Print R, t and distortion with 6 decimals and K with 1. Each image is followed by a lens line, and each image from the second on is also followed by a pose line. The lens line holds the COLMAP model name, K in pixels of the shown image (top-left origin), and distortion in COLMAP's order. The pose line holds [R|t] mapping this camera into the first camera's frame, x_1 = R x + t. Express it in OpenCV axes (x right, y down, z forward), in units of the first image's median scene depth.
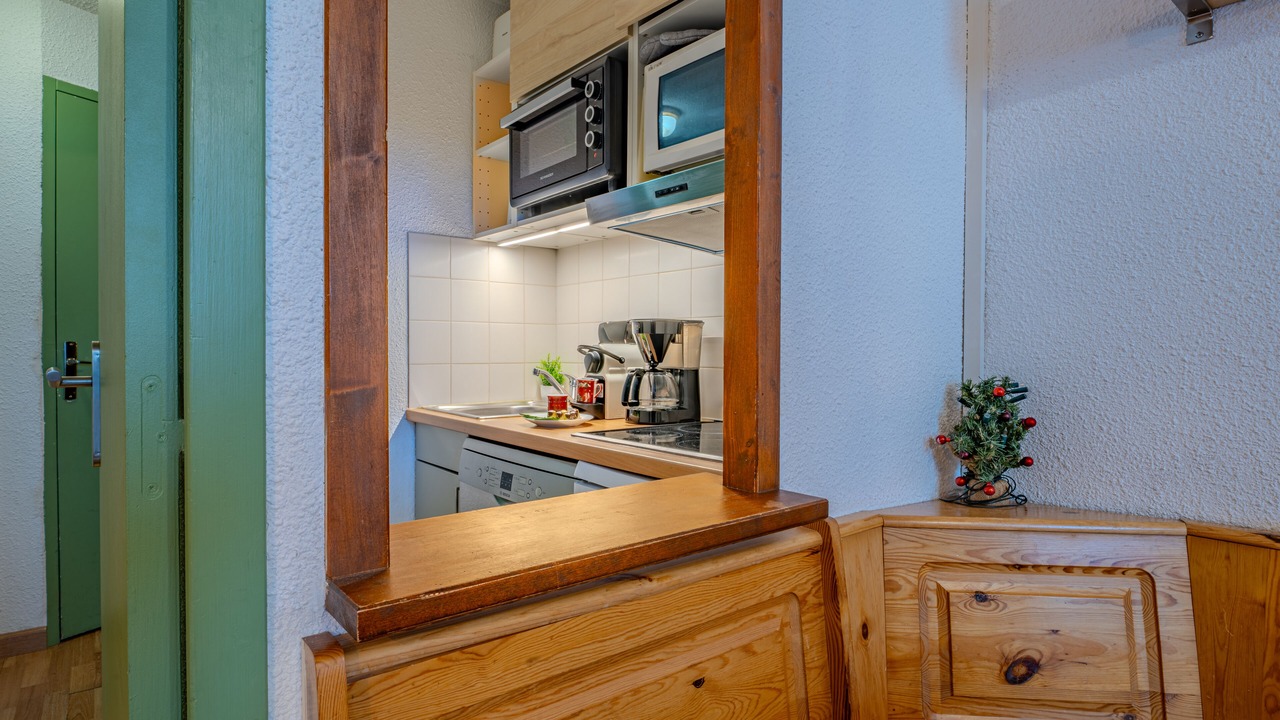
lens RADIAL K [[680.8, 0, 640.0], [0, 680.8, 360.0], [0, 0, 1]] dist [0.000832, 0.000039]
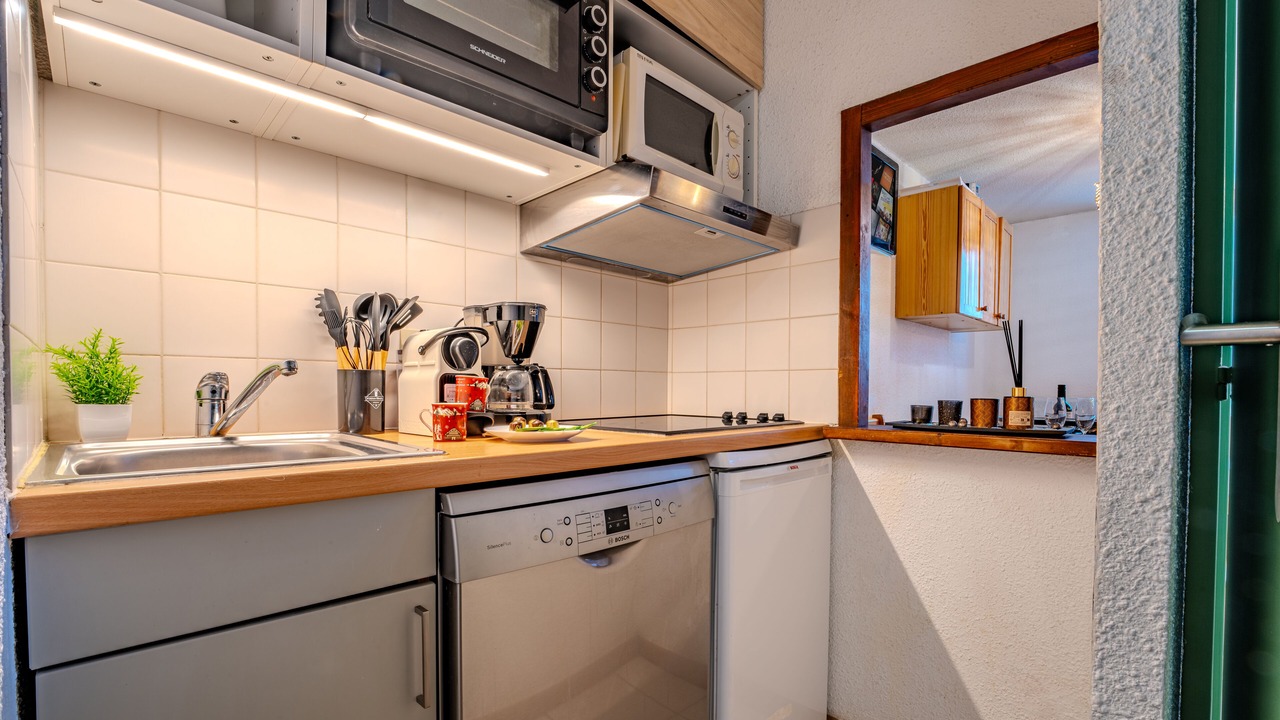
lens RADIAL K [[554.9, 0, 638.0], [0, 554.9, 393.2], [0, 0, 1]] dist [-0.000707, -0.000025]
pose [[-0.089945, -0.015054, 0.995833, -0.715623], [0.012178, 0.999794, 0.016214, 0.040386], [-0.995872, 0.013586, -0.089743, 0.979659]]
